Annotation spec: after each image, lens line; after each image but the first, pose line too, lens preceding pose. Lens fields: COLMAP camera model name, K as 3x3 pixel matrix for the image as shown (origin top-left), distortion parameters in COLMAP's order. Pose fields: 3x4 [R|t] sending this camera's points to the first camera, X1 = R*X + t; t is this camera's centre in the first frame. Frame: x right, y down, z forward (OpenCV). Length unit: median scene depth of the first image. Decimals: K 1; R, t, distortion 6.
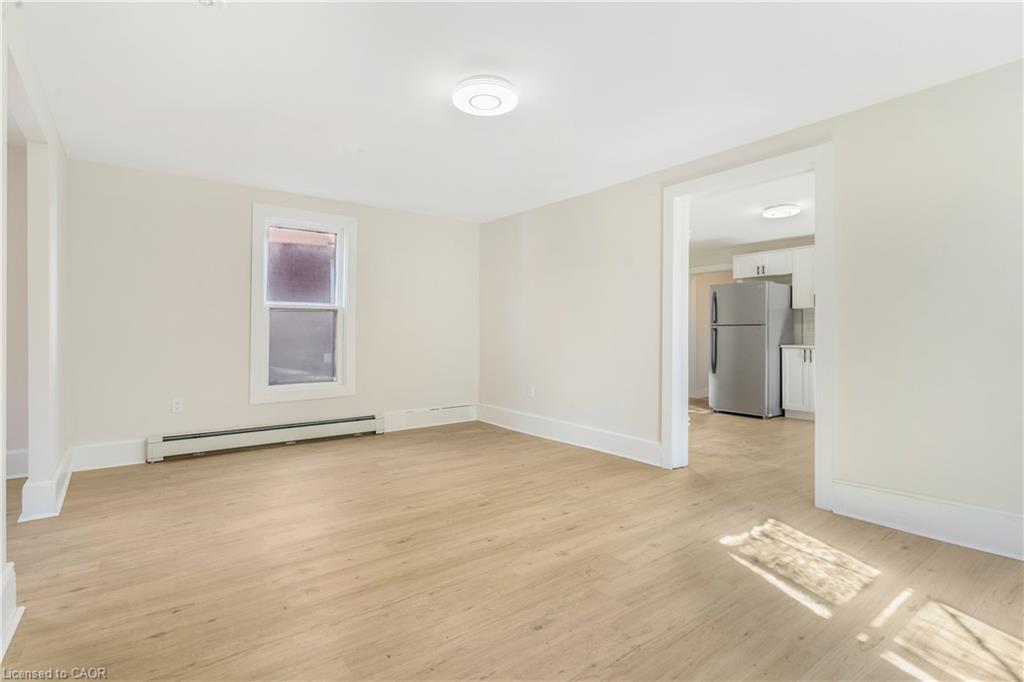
lens RADIAL K [[490.1, 0, 510.3], [0, 490.1, 339.3], [0, 0, 1]] dist [-0.000072, -0.000051]
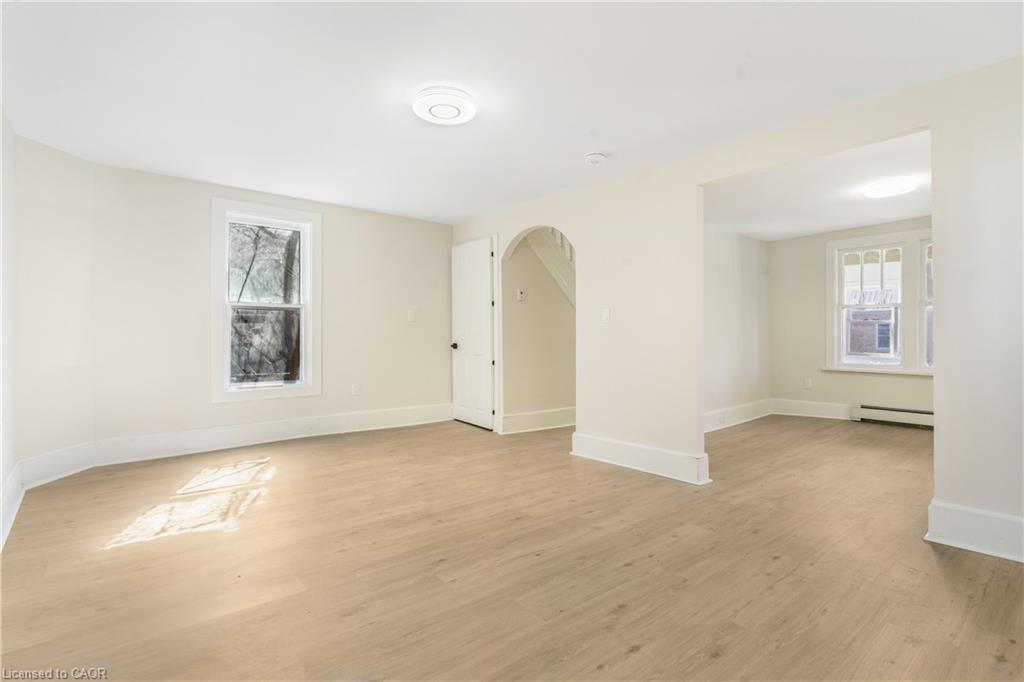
lens RADIAL K [[493.3, 0, 510.6], [0, 493.3, 332.5], [0, 0, 1]] dist [-0.000287, 0.000007]
pose [[-0.998914, -0.004826, -0.046338, -0.138470], [-0.004539, 0.999970, -0.006288, -0.006328], [0.046367, -0.006071, -0.998906, 1.967204]]
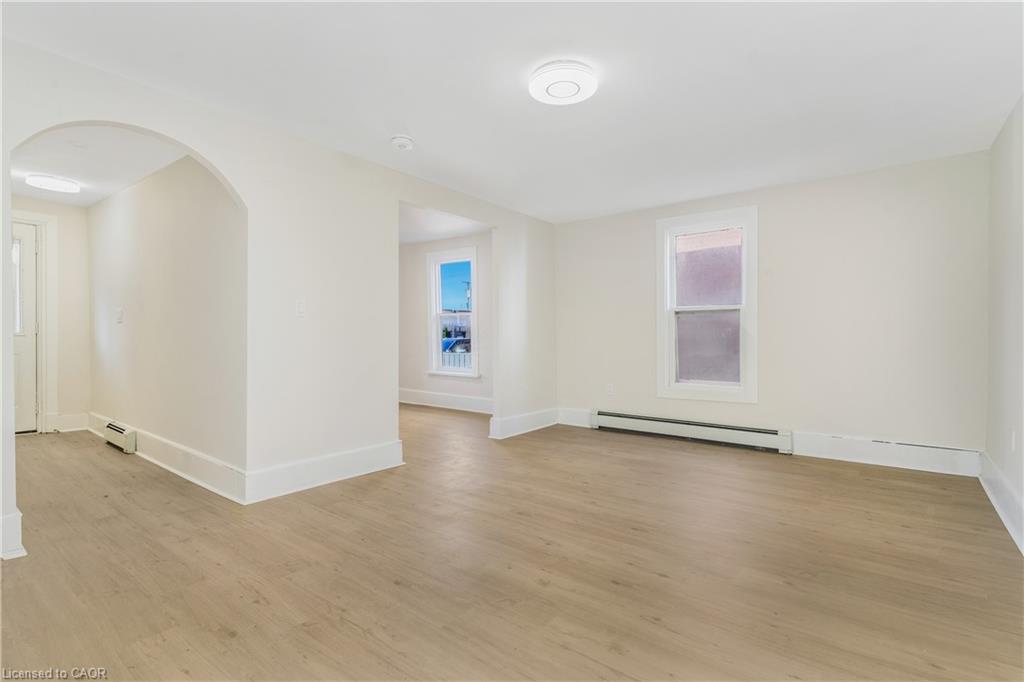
lens RADIAL K [[490.1, 0, 510.3], [0, 490.1, 339.3], [0, 0, 1]] dist [-0.000072, -0.000051]
pose [[0.249777, 0.001984, -0.968301, 0.821580], [-0.011190, 0.999937, -0.000838, 0.003433], [0.968239, 0.011044, 0.249784, 0.629525]]
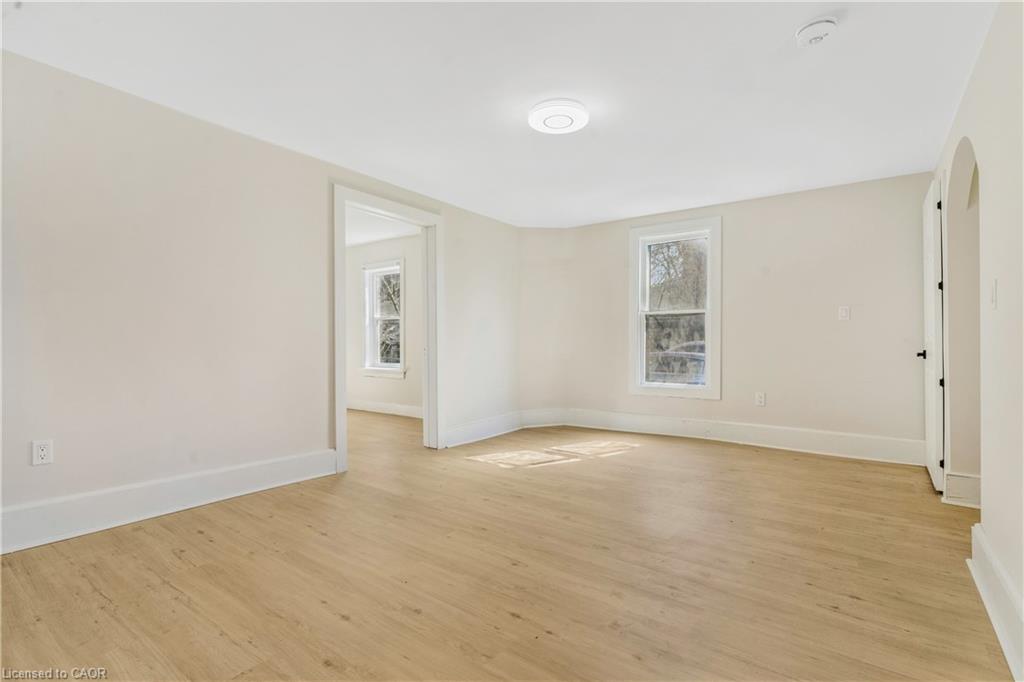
lens RADIAL K [[490.1, 0, 510.3], [0, 490.1, 339.3], [0, 0, 1]] dist [-0.000072, -0.000051]
pose [[-0.276719, 0.001031, 0.960950, -1.023278], [0.000760, 0.999999, -0.000854, -0.002376], [-0.960950, 0.000494, -0.276720, 1.338847]]
